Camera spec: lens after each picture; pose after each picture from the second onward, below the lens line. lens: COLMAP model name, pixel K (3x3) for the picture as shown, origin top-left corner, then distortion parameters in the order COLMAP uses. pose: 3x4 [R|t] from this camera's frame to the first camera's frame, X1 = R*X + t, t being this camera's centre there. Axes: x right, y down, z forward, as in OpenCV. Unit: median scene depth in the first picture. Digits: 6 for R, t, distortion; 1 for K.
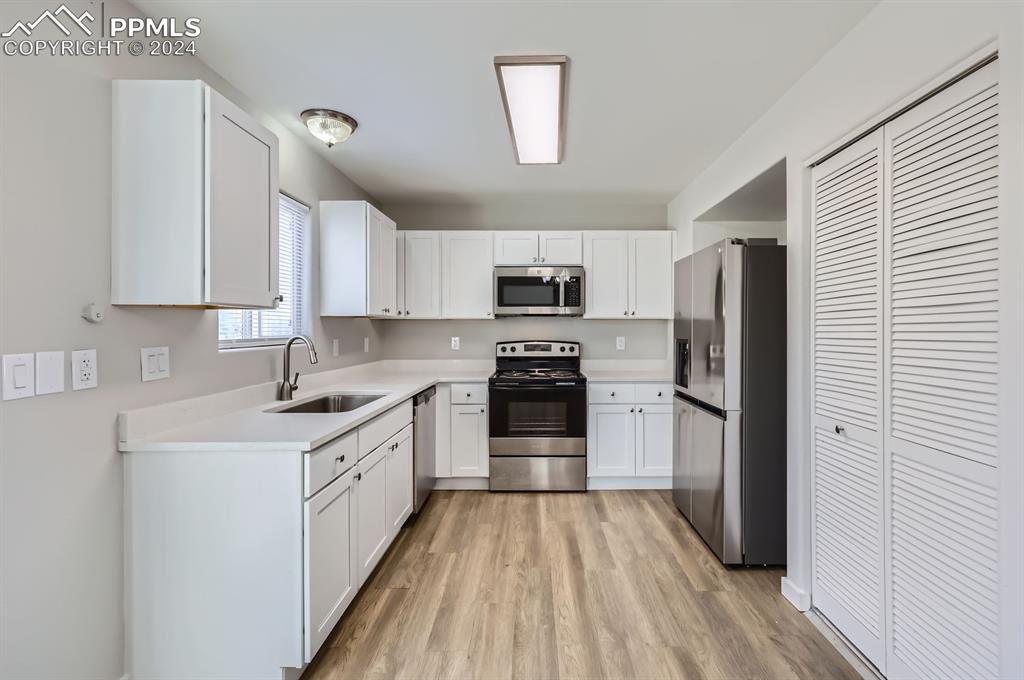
lens RADIAL K [[477.3, 0, 514.3], [0, 477.3, 334.9], [0, 0, 1]] dist [0.000945, -0.000007]
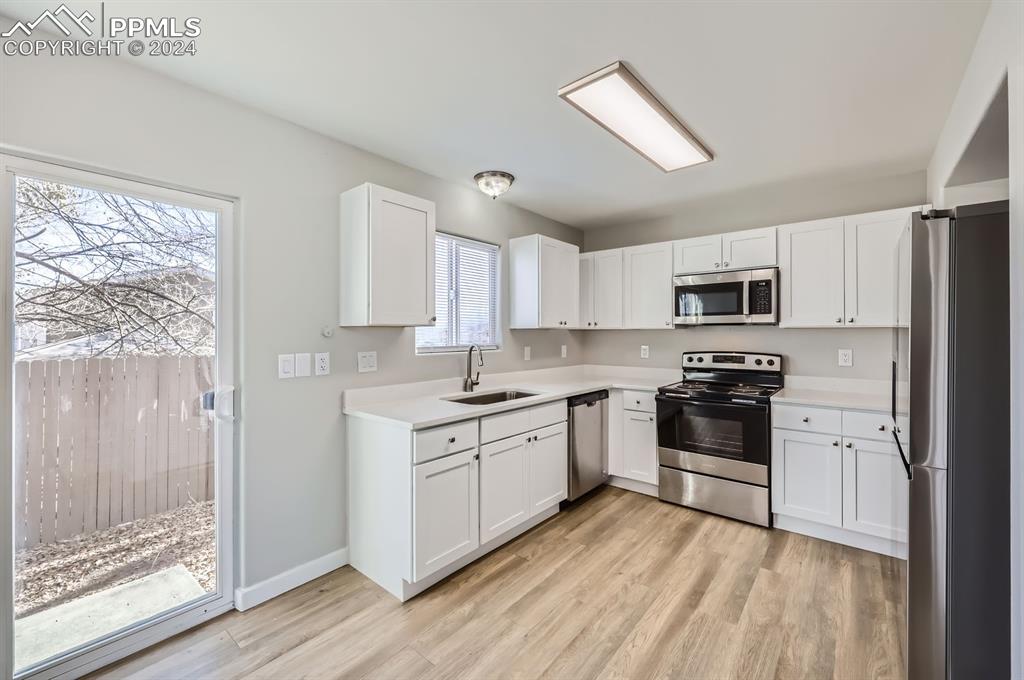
lens RADIAL K [[415.9, 0, 510.9], [0, 415.9, 336.8], [0, 0, 1]] dist [-0.000371, -0.000114]
pose [[0.766522, 0.004652, -0.642201, 0.329848], [-0.007594, 0.999970, -0.001820, -0.016205], [0.642173, 0.006272, 0.766534, 0.148123]]
